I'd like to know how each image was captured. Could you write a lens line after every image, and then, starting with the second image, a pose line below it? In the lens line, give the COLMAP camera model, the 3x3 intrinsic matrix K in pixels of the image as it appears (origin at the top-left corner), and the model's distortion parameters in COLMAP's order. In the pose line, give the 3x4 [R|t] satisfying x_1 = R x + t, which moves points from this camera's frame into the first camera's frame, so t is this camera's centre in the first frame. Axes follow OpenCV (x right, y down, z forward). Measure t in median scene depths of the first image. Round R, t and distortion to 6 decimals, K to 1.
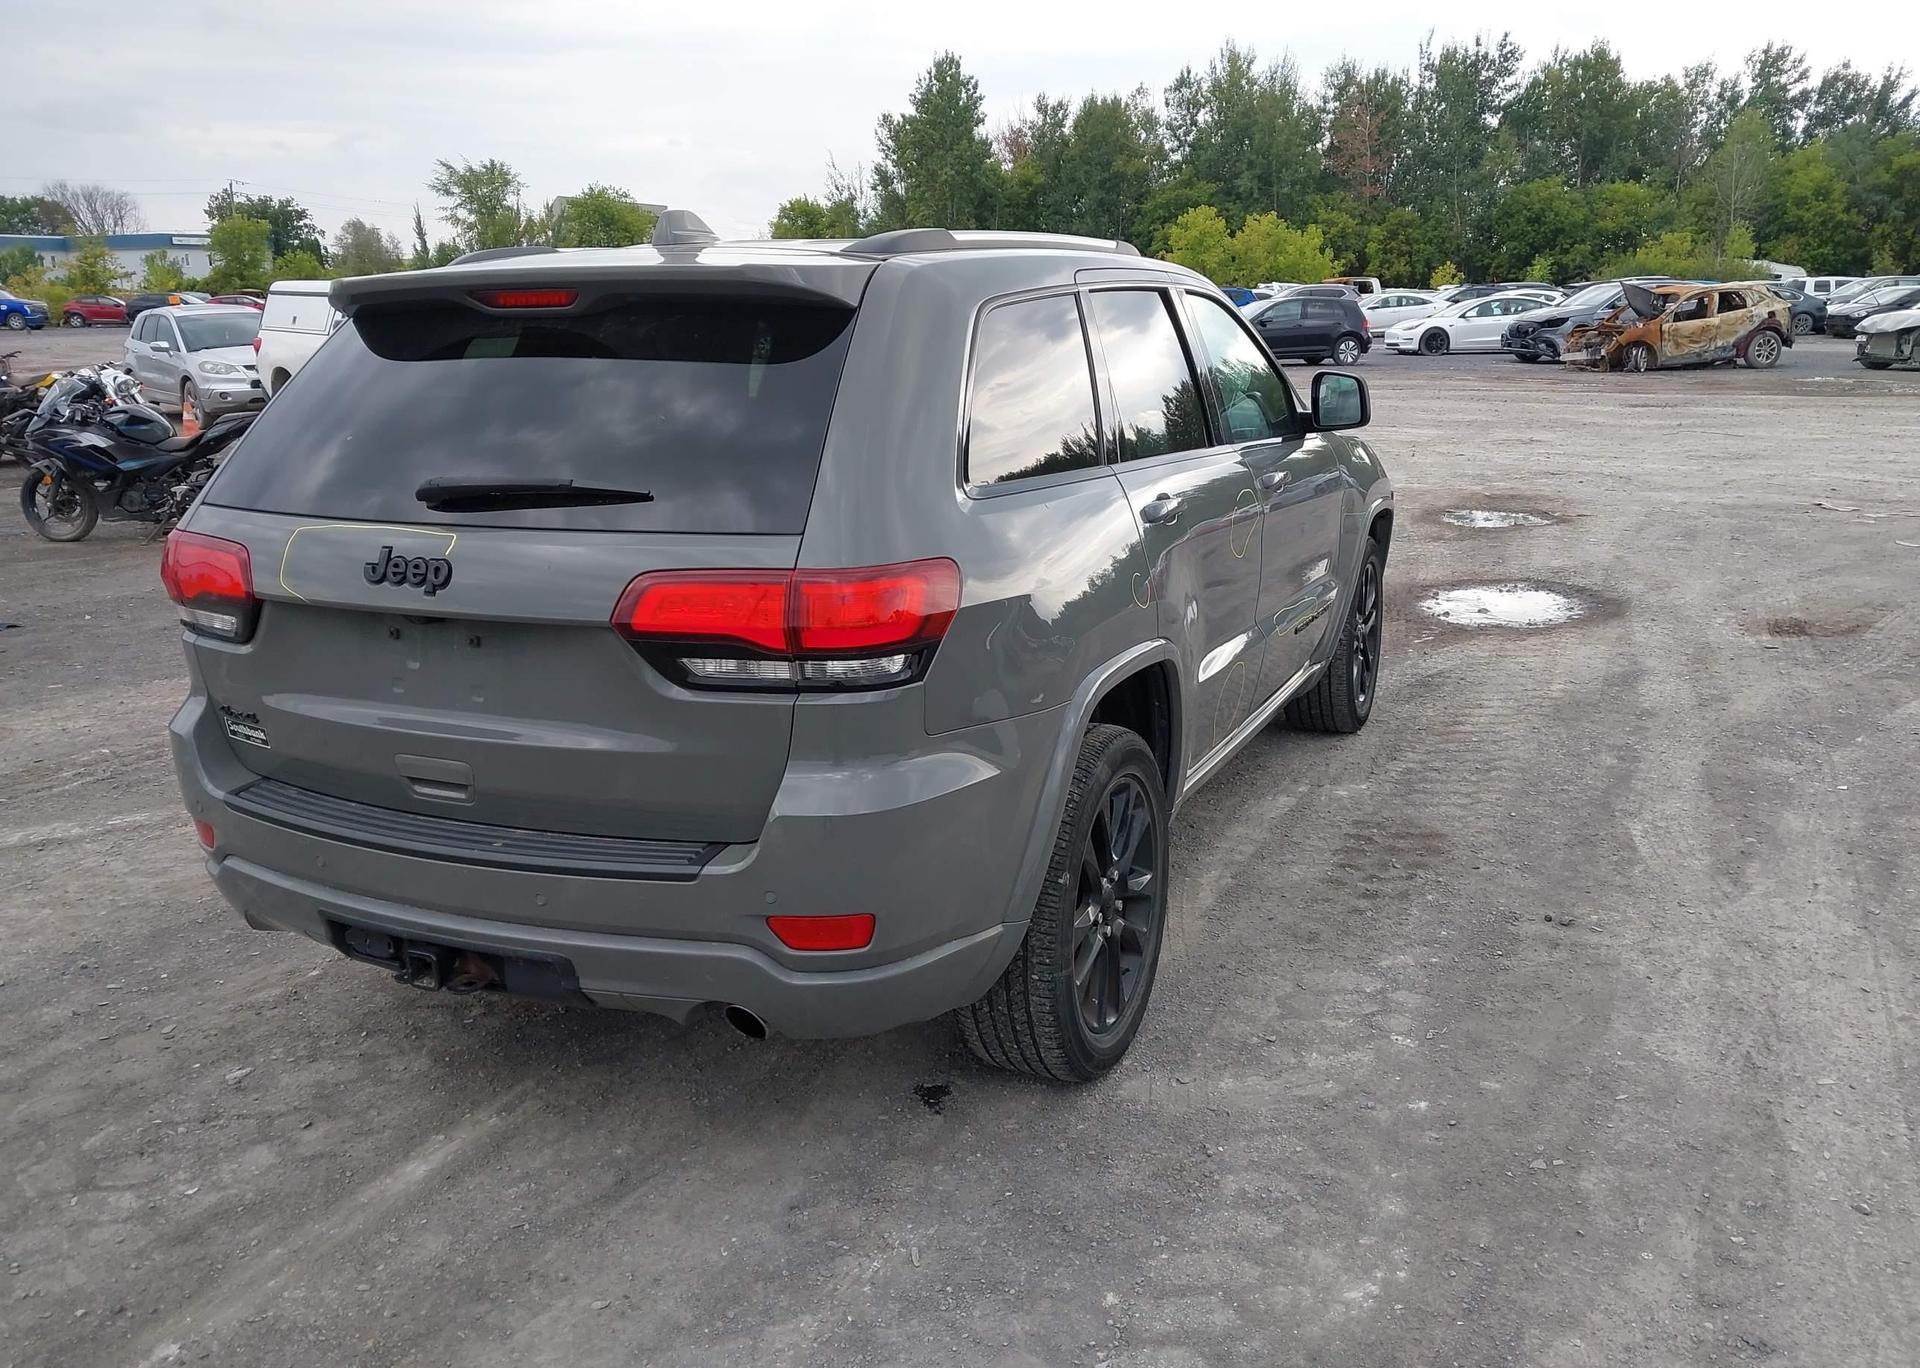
lens RADIAL K [[1542.5, 0, 954.7], [0, 1542.5, 690.9], [0, 0, 1]] dist [0.015062, -0.003565]
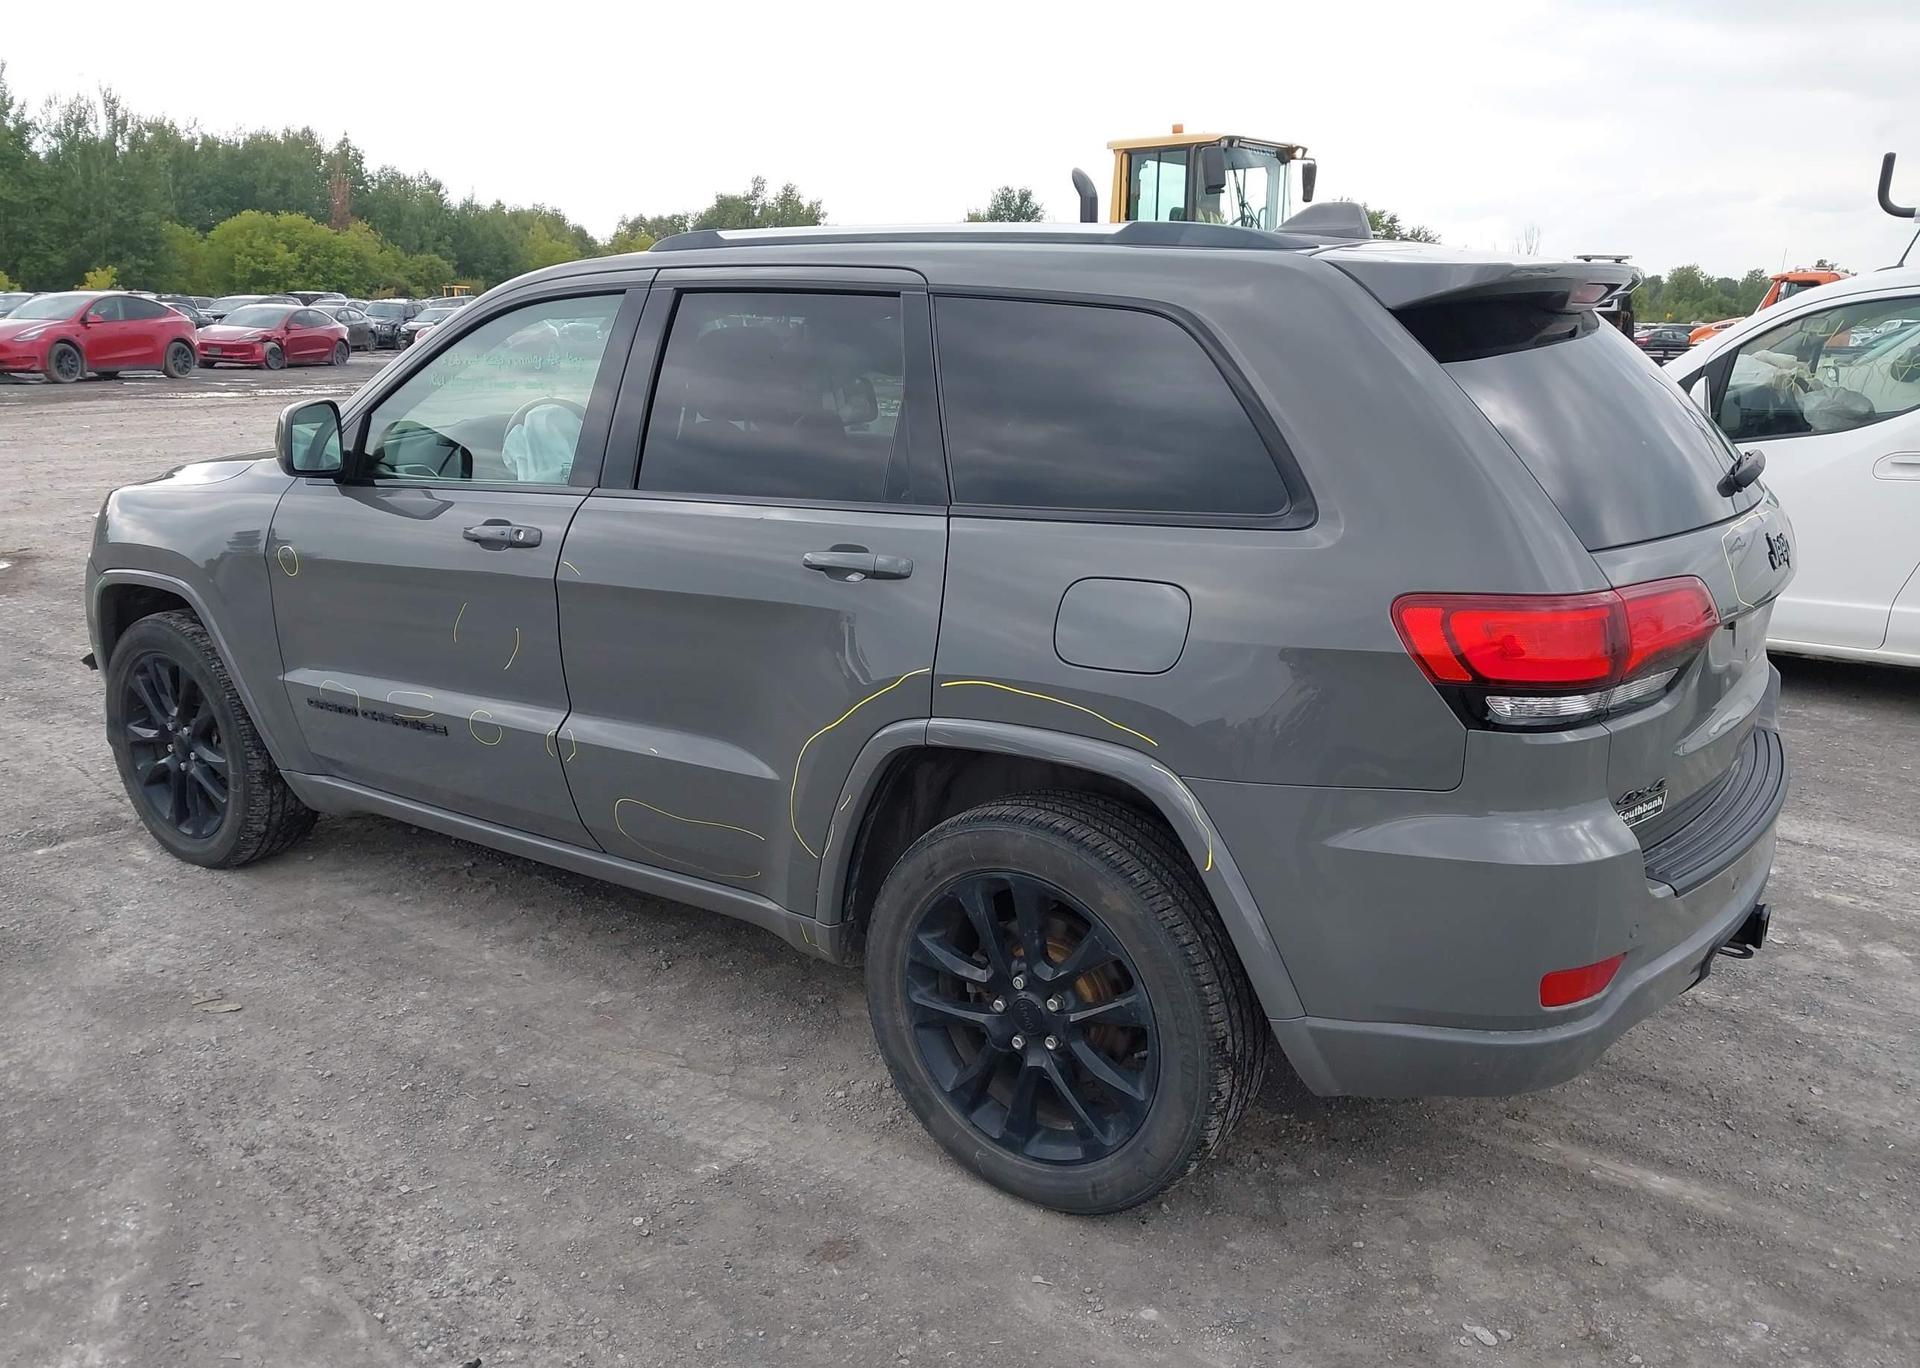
lens RADIAL K [[1542.5, 0, 949.3], [0, 1542.5, 683.6], [0, 0, 1]] dist [0.015062, -0.003565]
pose [[0.180046, -0.222395, 0.958188, -0.154397], [0.234300, 0.955766, 0.177807, -0.032264], [-0.955346, 0.192490, 0.224189, 0.136986]]
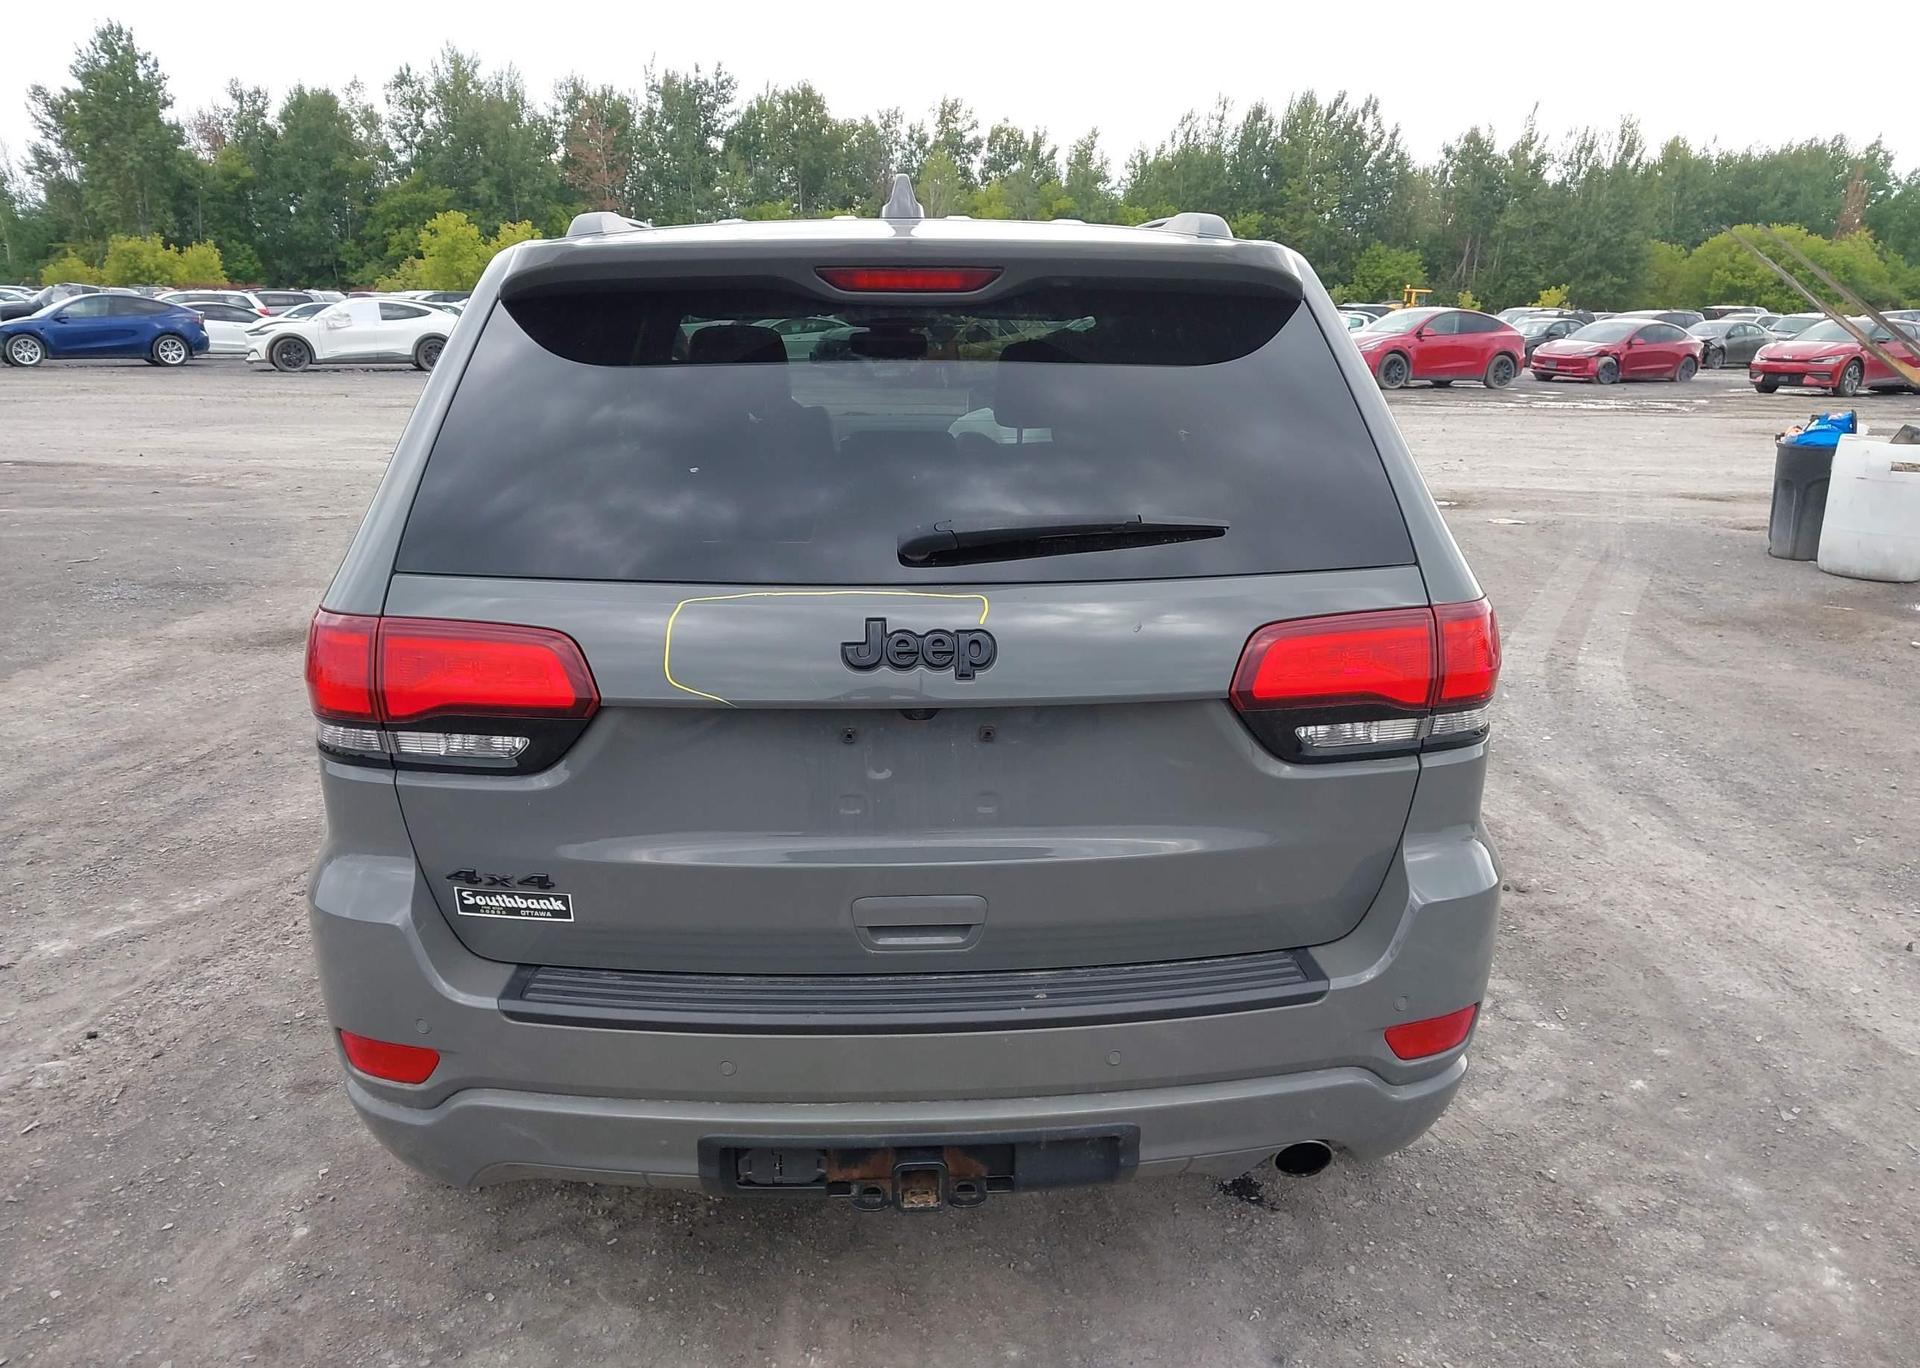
lens RADIAL K [[1542.5, 0, 963.1], [0, 1542.5, 674.0], [0, 0, 1]] dist [0.015062, -0.003565]
pose [[0.883522, -0.089056, 0.459845, -0.069685], [0.097240, 0.995243, 0.005912, -0.007032], [-0.458184, 0.039491, 0.887979, 0.035156]]
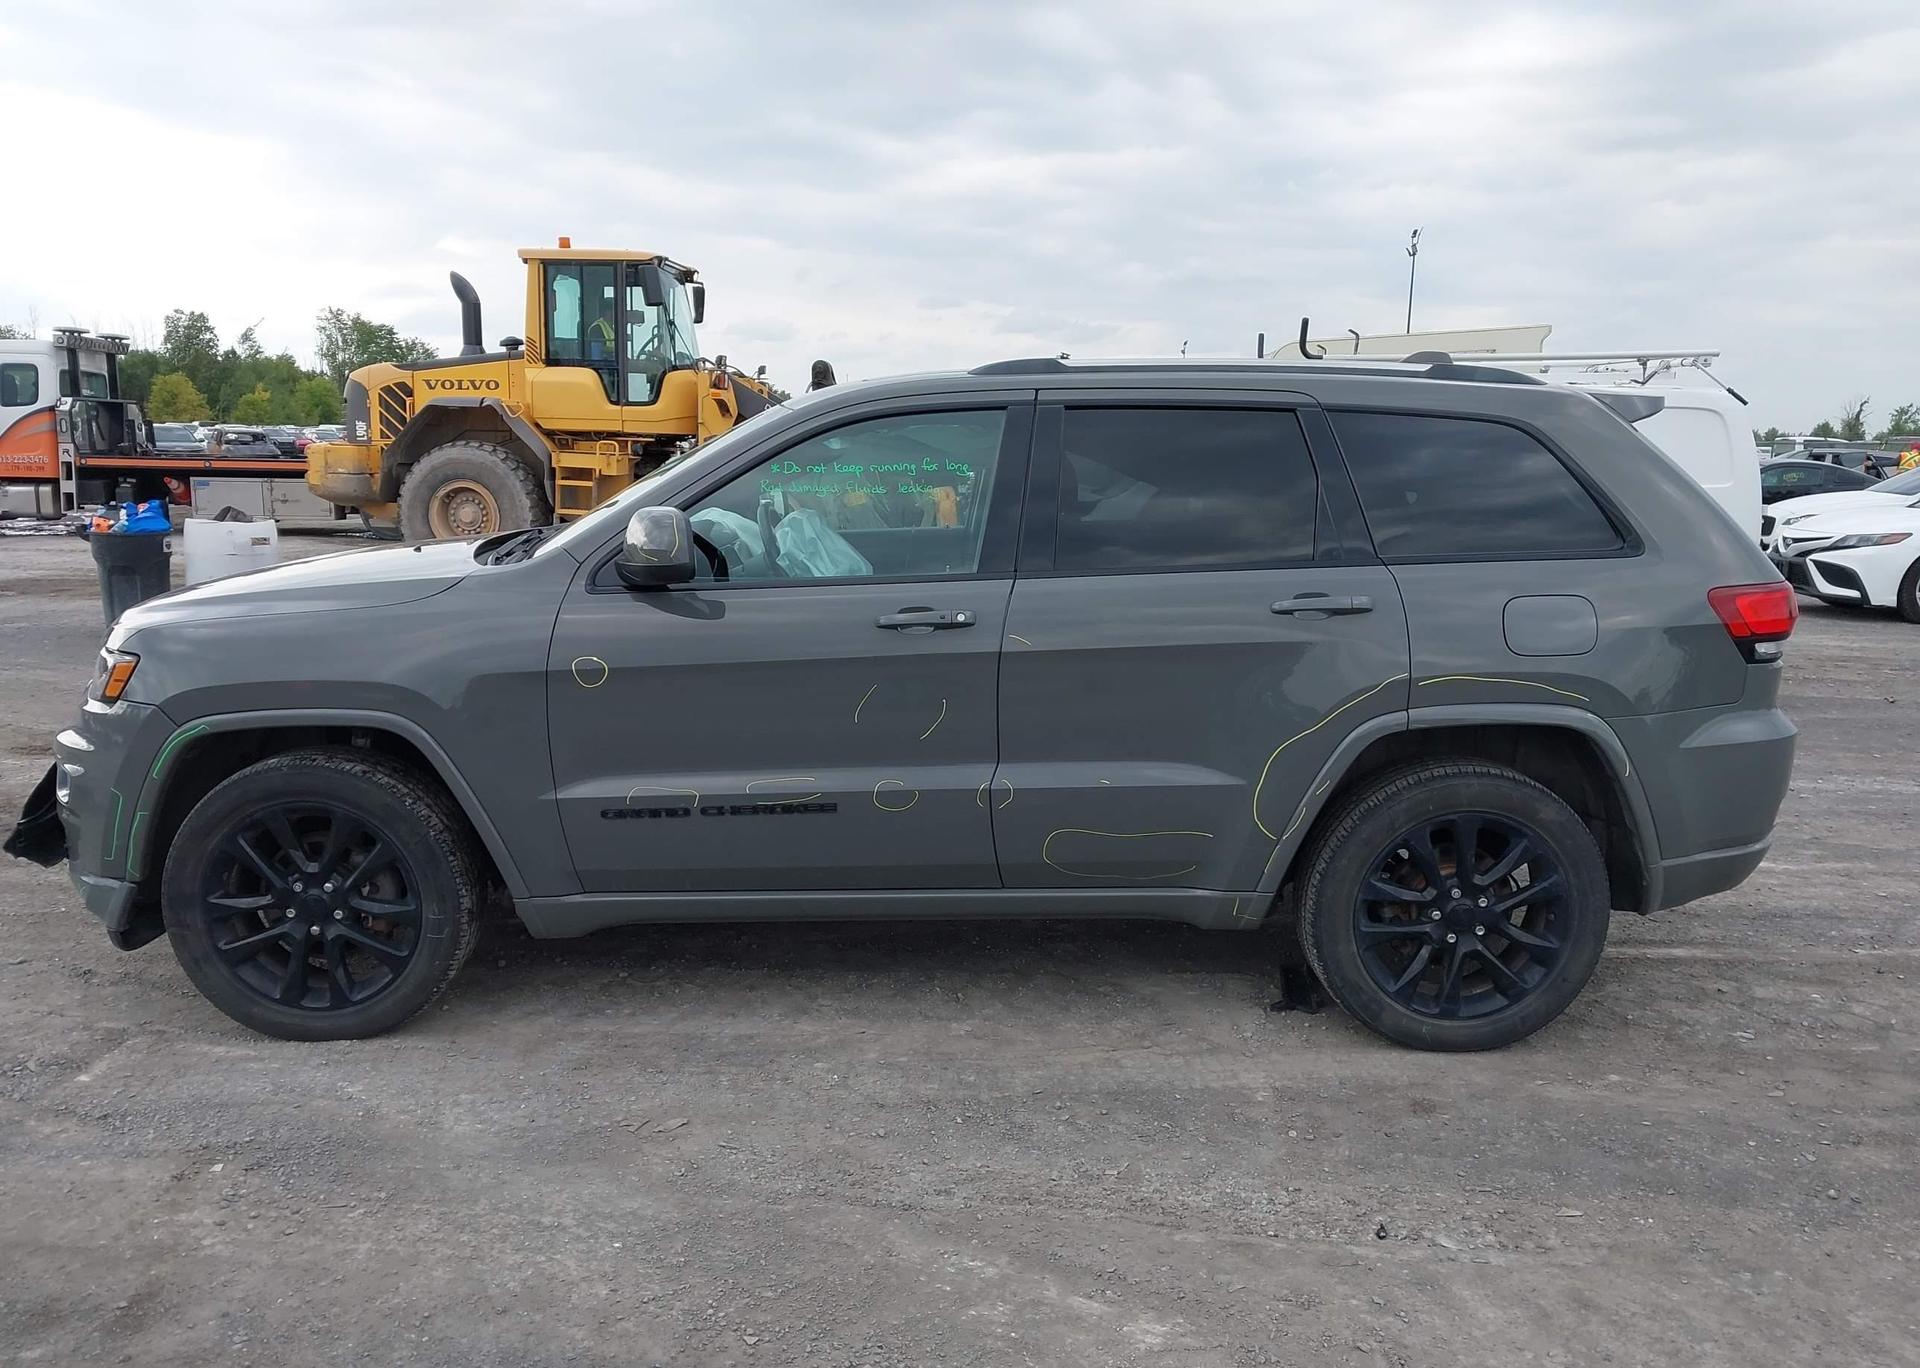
lens RADIAL K [[1542.5, 0, 956.6], [0, 1542.5, 678.1], [0, 0, 1]] dist [0.015062, -0.003565]
pose [[-0.443381, -0.139568, 0.885401, -0.165344], [0.215044, 0.942389, 0.256239, -0.062288], [-0.870155, 0.304012, -0.387824, 0.259347]]
